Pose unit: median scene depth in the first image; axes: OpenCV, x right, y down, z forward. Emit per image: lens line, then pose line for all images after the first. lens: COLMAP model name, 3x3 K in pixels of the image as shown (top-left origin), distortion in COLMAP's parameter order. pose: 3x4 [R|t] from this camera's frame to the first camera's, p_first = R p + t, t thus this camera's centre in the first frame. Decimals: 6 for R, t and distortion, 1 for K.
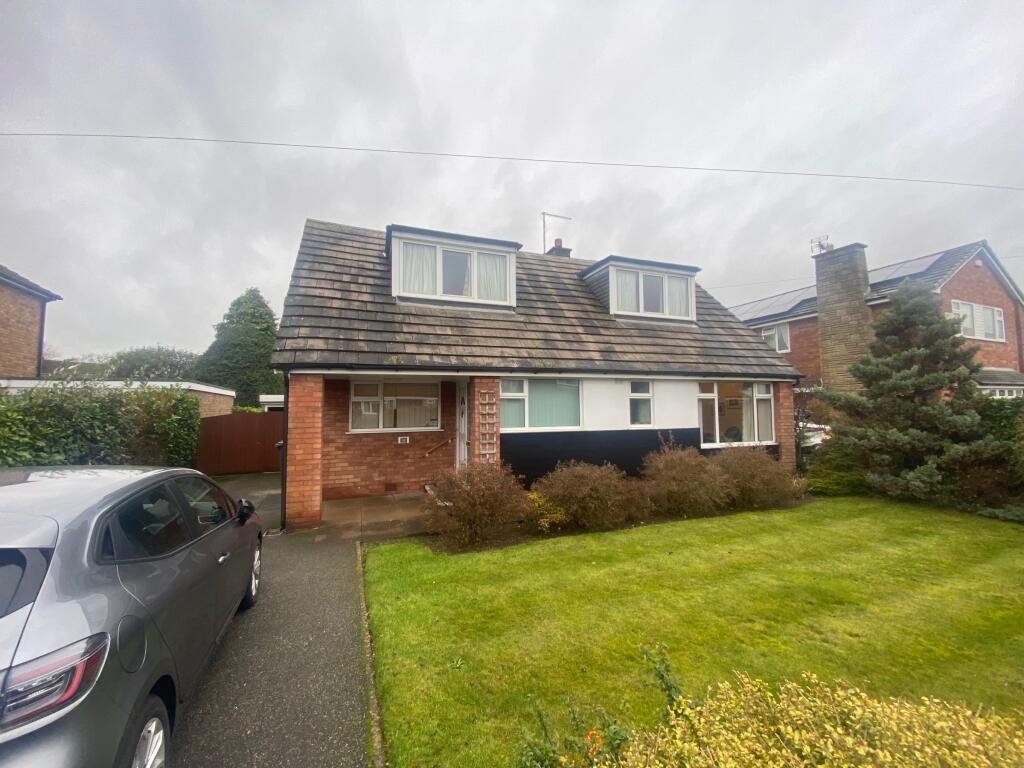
lens RADIAL K [[409.3, 0, 510.7], [0, 409.3, 380.5], [0, 0, 1]] dist [0.023206, -0.022915]
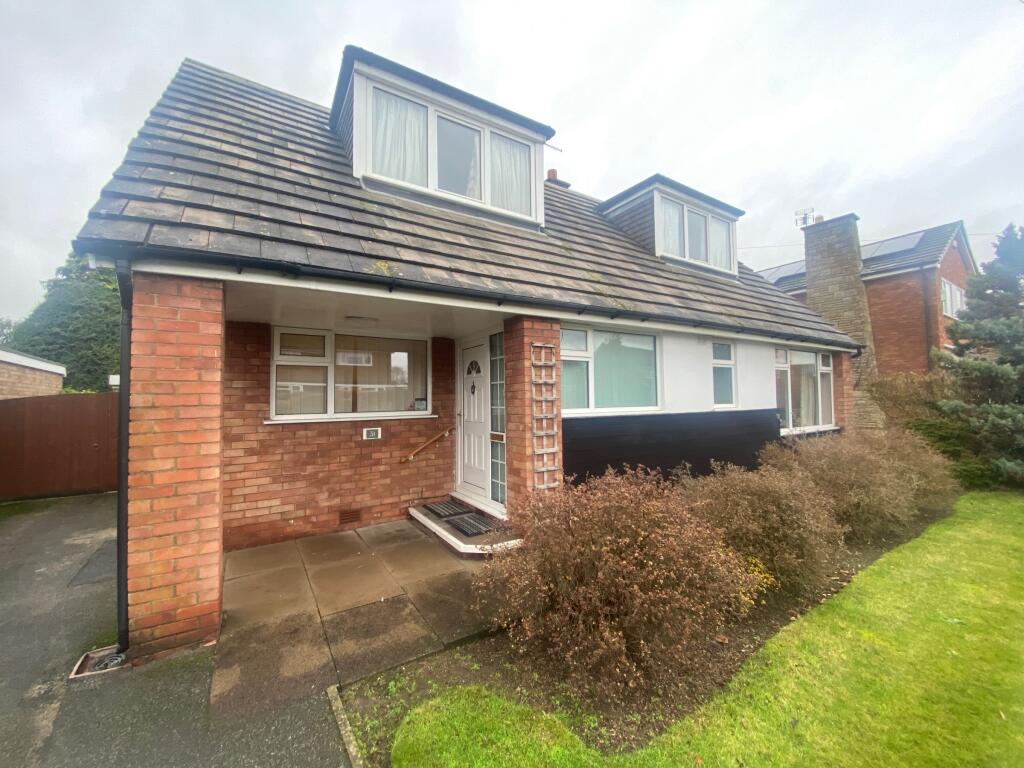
lens RADIAL K [[412.2, 0, 509.0], [0, 412.2, 382.2], [0, 0, 1]] dist [-0.013370, -0.000414]
pose [[0.978366, 0.003389, 0.206855, -0.210322], [-0.008180, 0.999718, 0.022311, 0.063656], [-0.206721, -0.023520, 0.978117, 0.430443]]
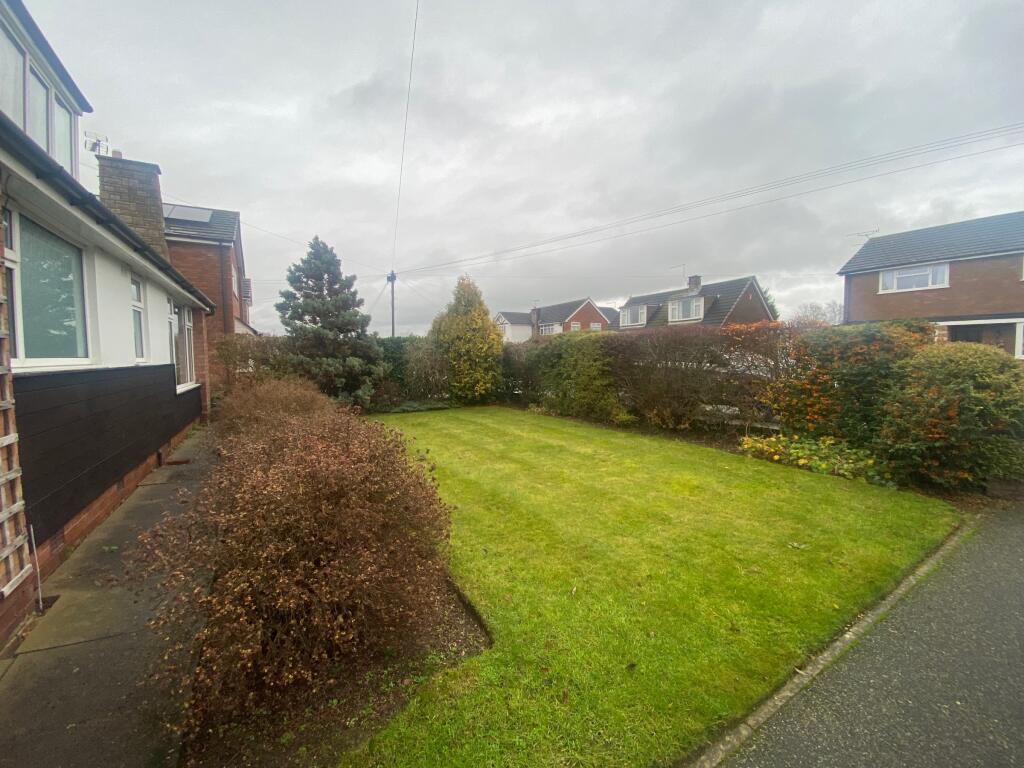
lens RADIAL K [[409.3, 0, 510.7], [0, 409.3, 380.5], [0, 0, 1]] dist [0.023206, -0.022915]
pose [[-0.177245, -0.051266, 0.982831, -0.353322], [-0.052447, 0.997715, 0.042584, 0.097963], [-0.982768, -0.043999, -0.179529, 0.675053]]
